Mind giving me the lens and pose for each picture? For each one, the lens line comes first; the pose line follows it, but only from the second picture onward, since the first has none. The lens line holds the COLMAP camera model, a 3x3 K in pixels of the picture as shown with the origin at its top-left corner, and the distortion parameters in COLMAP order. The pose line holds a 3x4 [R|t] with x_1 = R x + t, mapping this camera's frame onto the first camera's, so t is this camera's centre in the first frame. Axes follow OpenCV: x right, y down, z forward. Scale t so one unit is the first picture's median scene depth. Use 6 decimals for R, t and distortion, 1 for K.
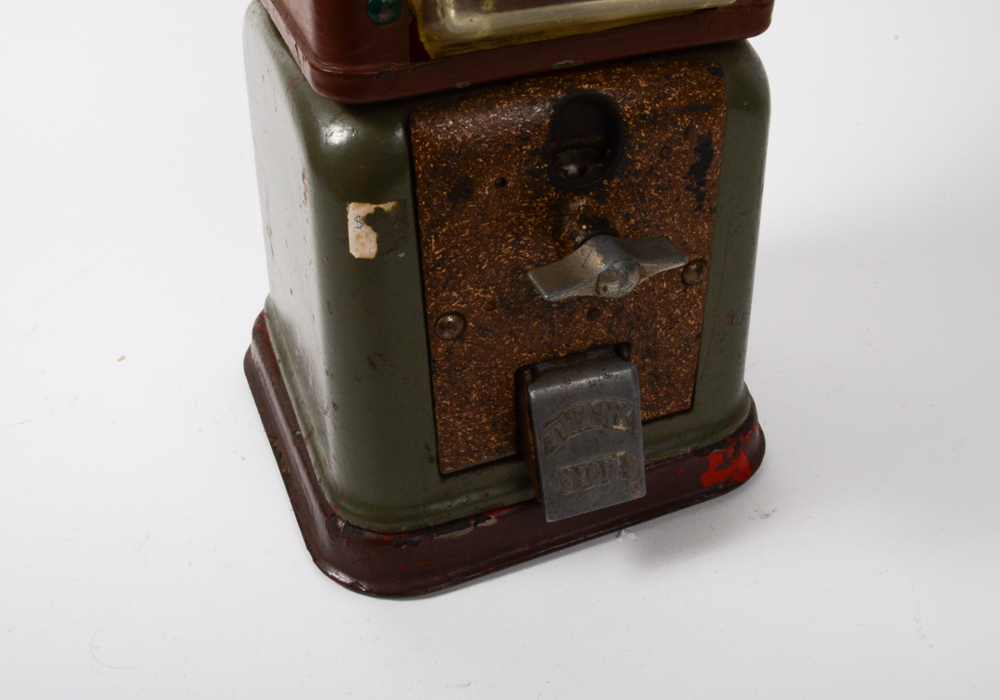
lens RADIAL K [[1079.0, 0, 479.2], [0, 1079.0, 350.5], [0, 0, 1]] dist [-0.056319, -0.007448]
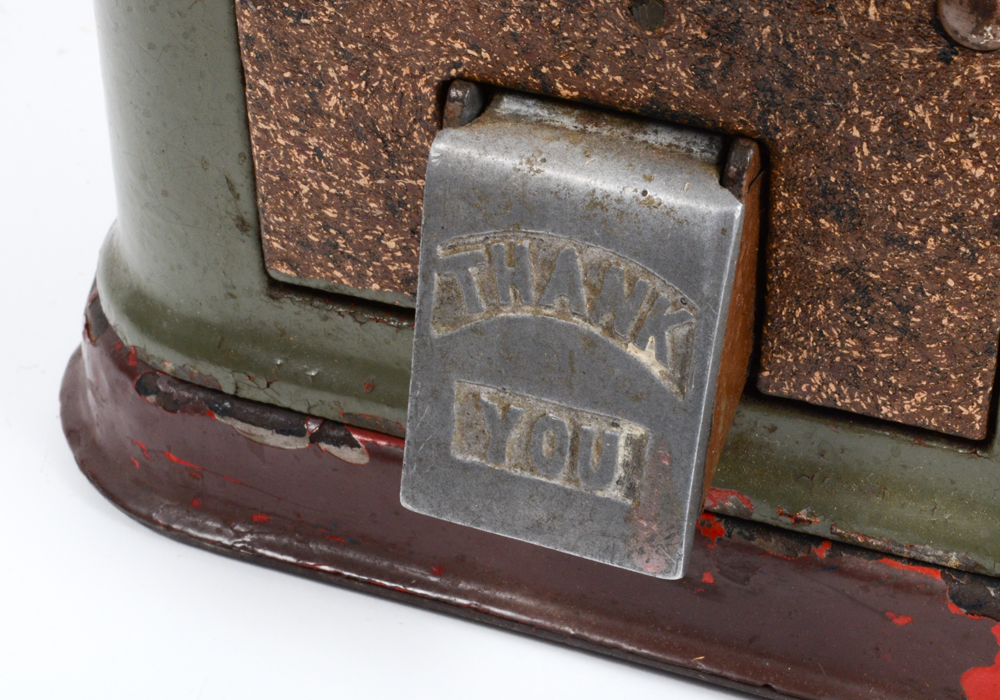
lens RADIAL K [[2660.0, 0, 500.0], [0, 2660.0, 350.0], [0, 0, 1]] dist [0.059705, -0.408036]
pose [[0.724456, 0.423748, -0.543692, 0.625688], [-0.379126, 0.903665, 0.199133, -0.093658], [0.575697, 0.061865, 0.815319, 0.301035]]
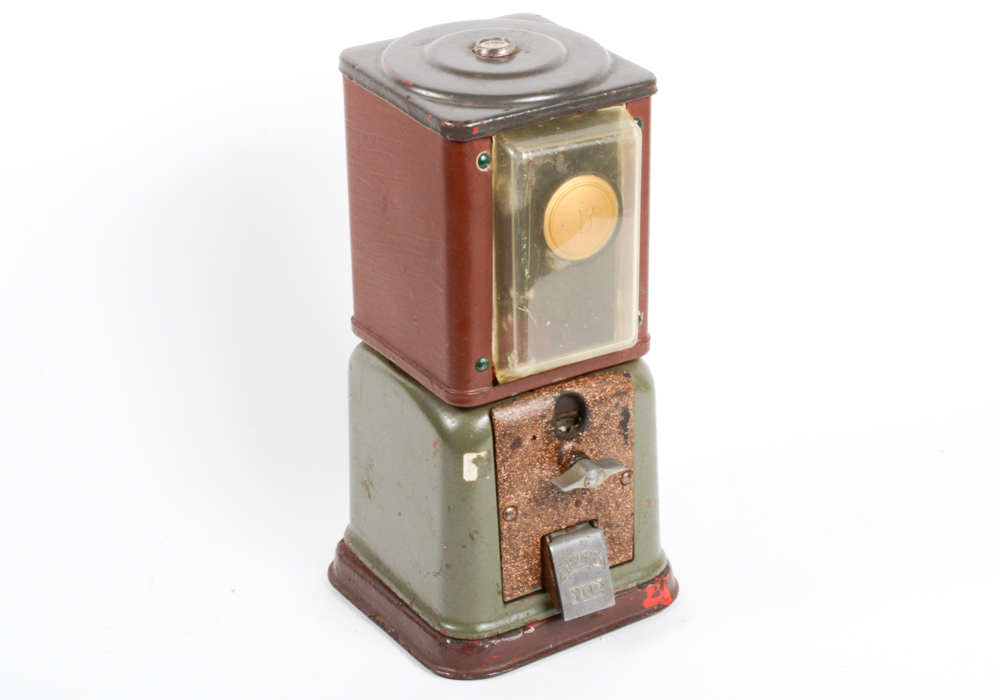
lens RADIAL K [[2316.0, 0, 500.0], [0, 2316.0, 350.0], [0, 0, 1]] dist [-0.001847, 0.020104]
pose [[0.979271, -0.079350, 0.186364, -0.819228], [0.115953, 0.974010, -0.194574, 0.513276], [-0.166081, 0.212150, 0.963021, -3.160441]]
